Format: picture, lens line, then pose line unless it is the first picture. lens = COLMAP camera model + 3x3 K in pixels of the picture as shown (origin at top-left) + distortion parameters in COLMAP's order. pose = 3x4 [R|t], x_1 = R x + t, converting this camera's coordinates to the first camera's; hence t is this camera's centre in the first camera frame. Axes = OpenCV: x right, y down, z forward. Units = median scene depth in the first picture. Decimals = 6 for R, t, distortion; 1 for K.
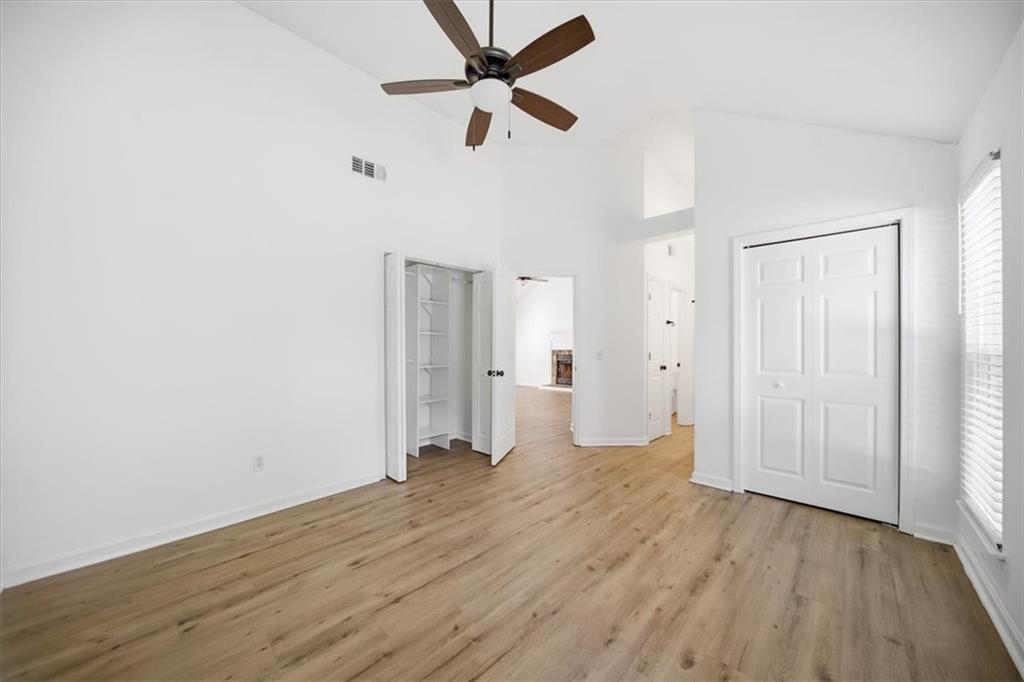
lens RADIAL K [[360.7, 0, 515.1], [0, 360.7, 345.0], [0, 0, 1]] dist [-0.013128, 0.000218]
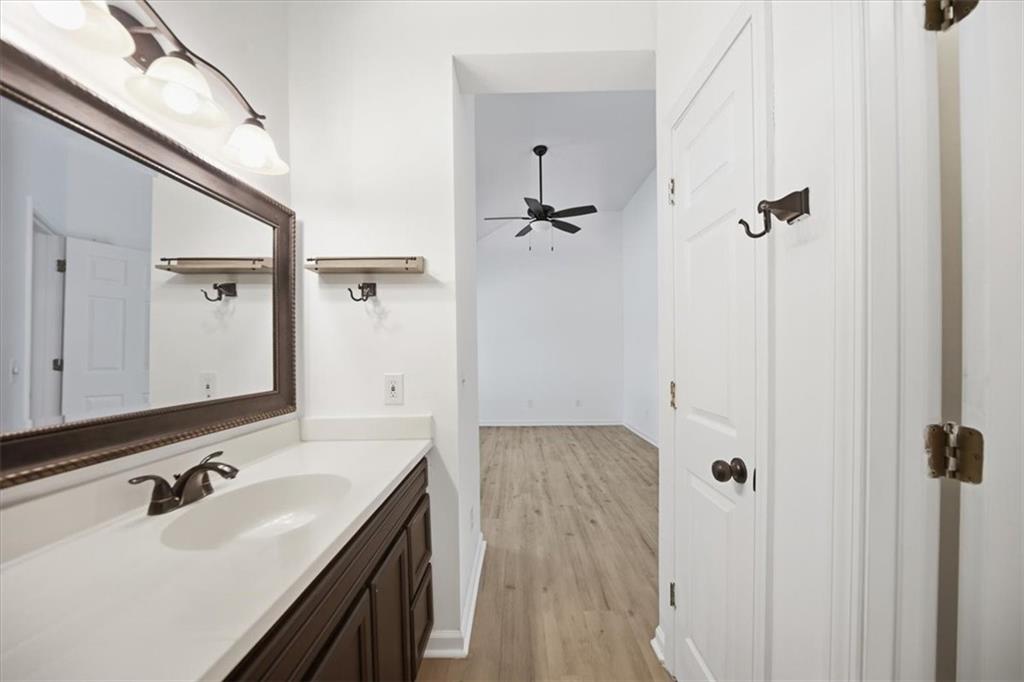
lens RADIAL K [[360.7, 0, 515.1], [0, 360.7, 345.0], [0, 0, 1]] dist [-0.013128, 0.000218]
pose [[-0.729081, 0.000019, -0.684427, 1.425050], [0.022918, 0.999440, -0.024386, -0.011399], [0.684043, -0.033465, -0.728673, 2.396668]]
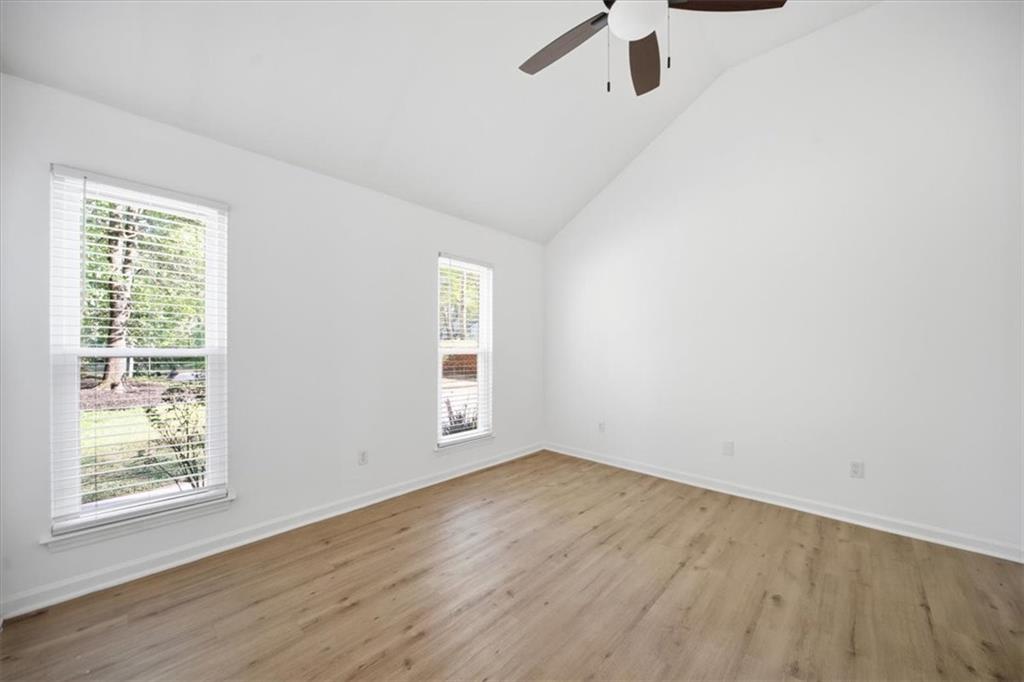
lens RADIAL K [[360.7, 0, 515.1], [0, 360.7, 345.0], [0, 0, 1]] dist [-0.013128, 0.000218]
pose [[-0.999973, -0.005555, -0.004830, 0.193185], [-0.005502, 0.999925, -0.010896, 0.000456], [0.004890, -0.010869, -0.999929, 1.791733]]
